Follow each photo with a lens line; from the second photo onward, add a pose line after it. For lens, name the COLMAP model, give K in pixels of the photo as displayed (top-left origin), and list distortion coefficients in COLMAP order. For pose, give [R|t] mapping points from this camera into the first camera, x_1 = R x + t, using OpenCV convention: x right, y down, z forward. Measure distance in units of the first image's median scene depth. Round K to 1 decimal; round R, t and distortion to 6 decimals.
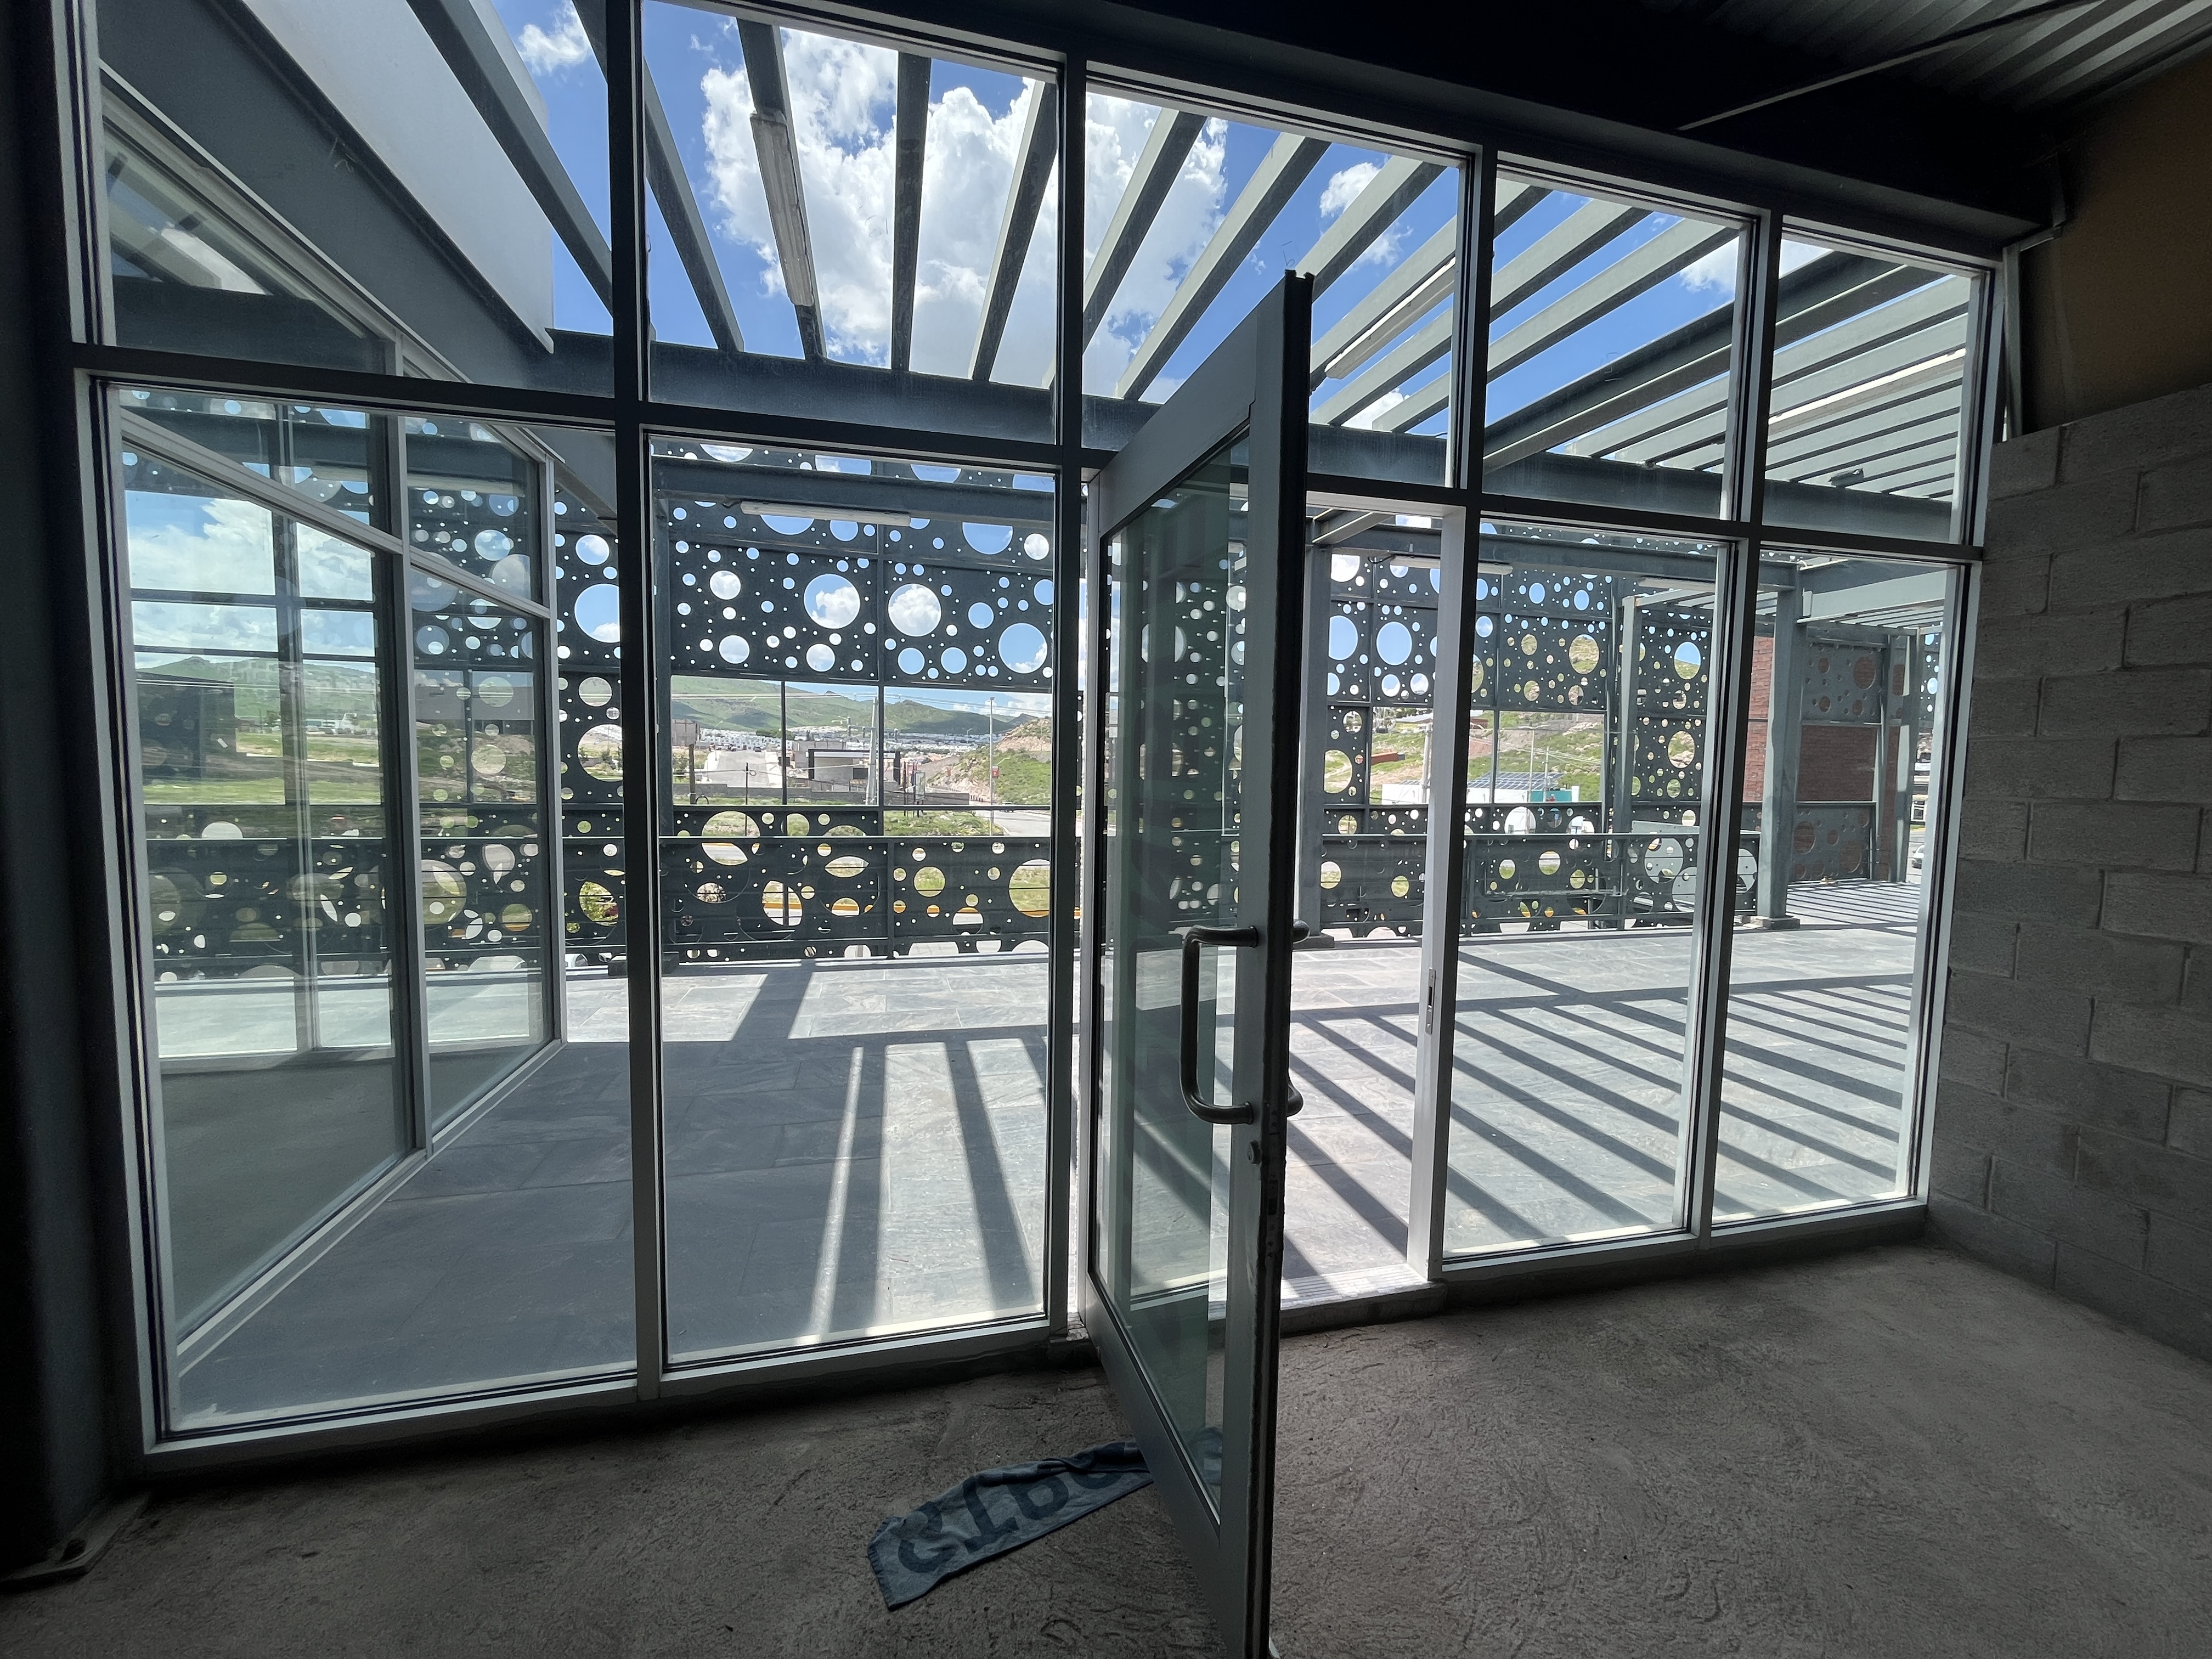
lens RADIAL K [[892.9, 0, 1120.0], [0, 892.9, 835.3], [0, 0, 1]] dist [-0.002995, 0.000203]
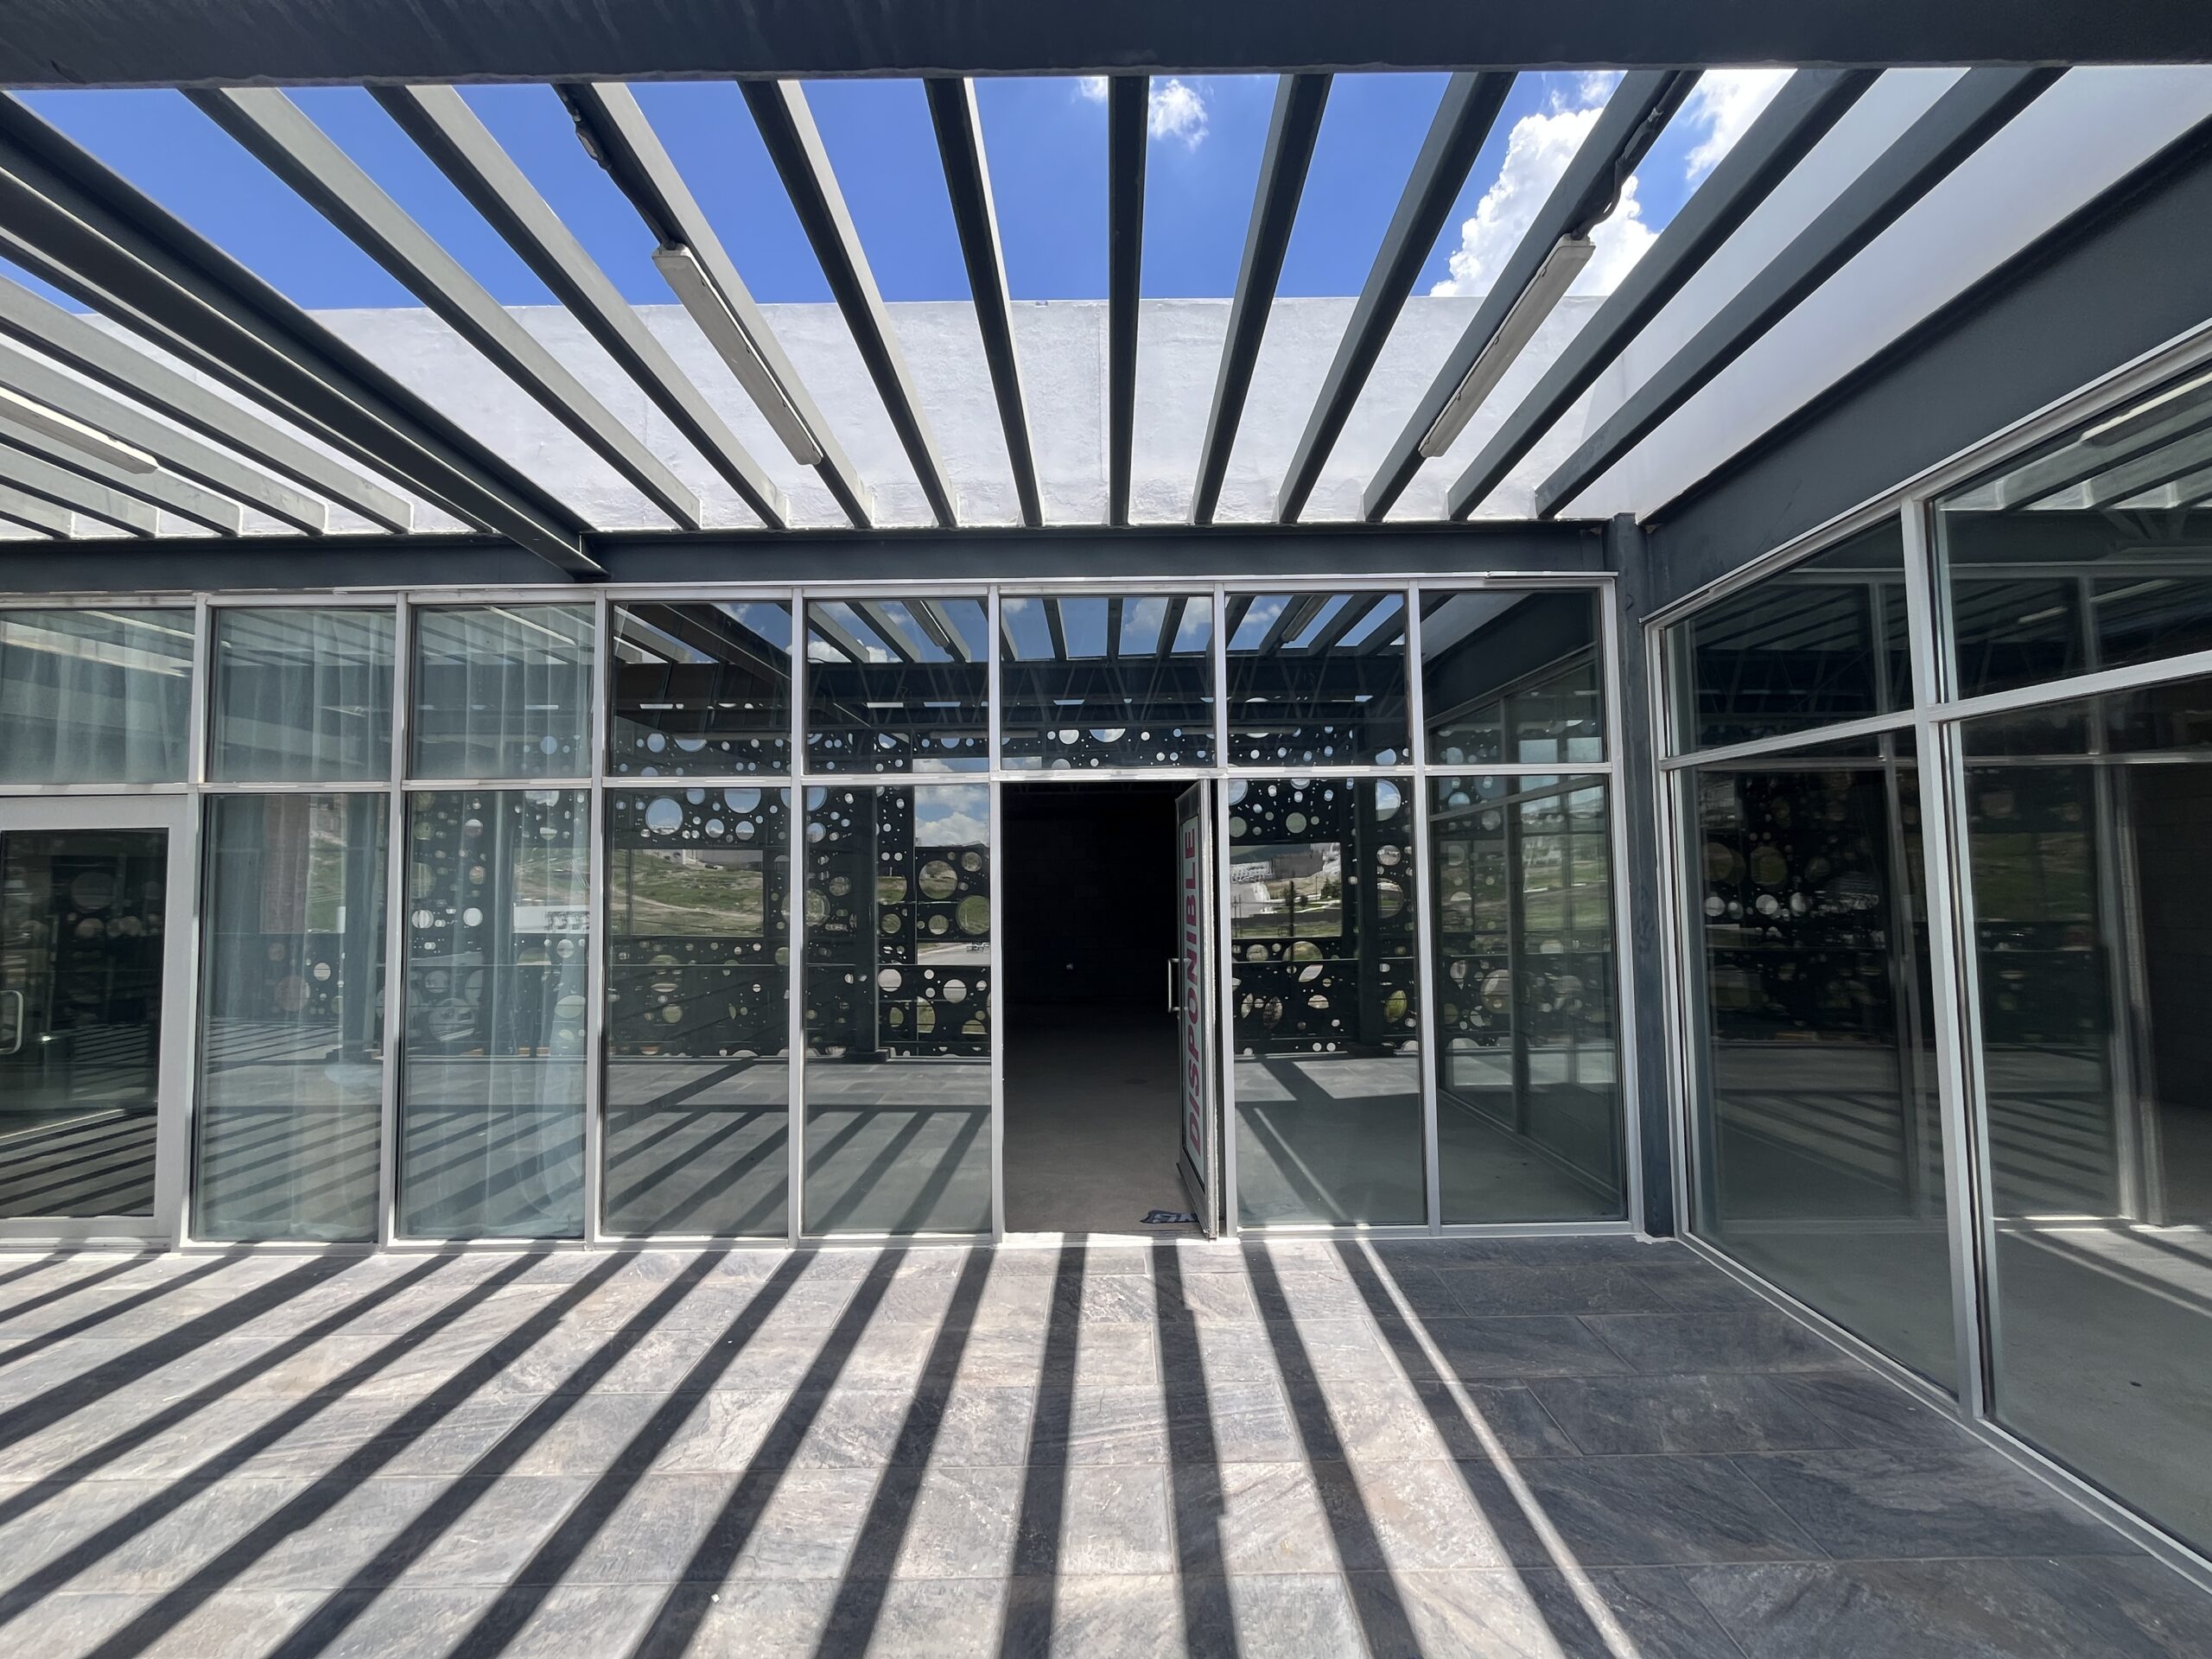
lens RADIAL K [[892.9, 0, 1121.3], [0, 892.9, 832.2], [0, 0, 1]] dist [-0.002995, 0.000203]
pose [[-0.968568, 0.009495, 0.248566, -0.170260], [0.018900, 0.999192, 0.035478, -0.179732], [-0.248028, 0.039061, -0.967965, 1.518680]]
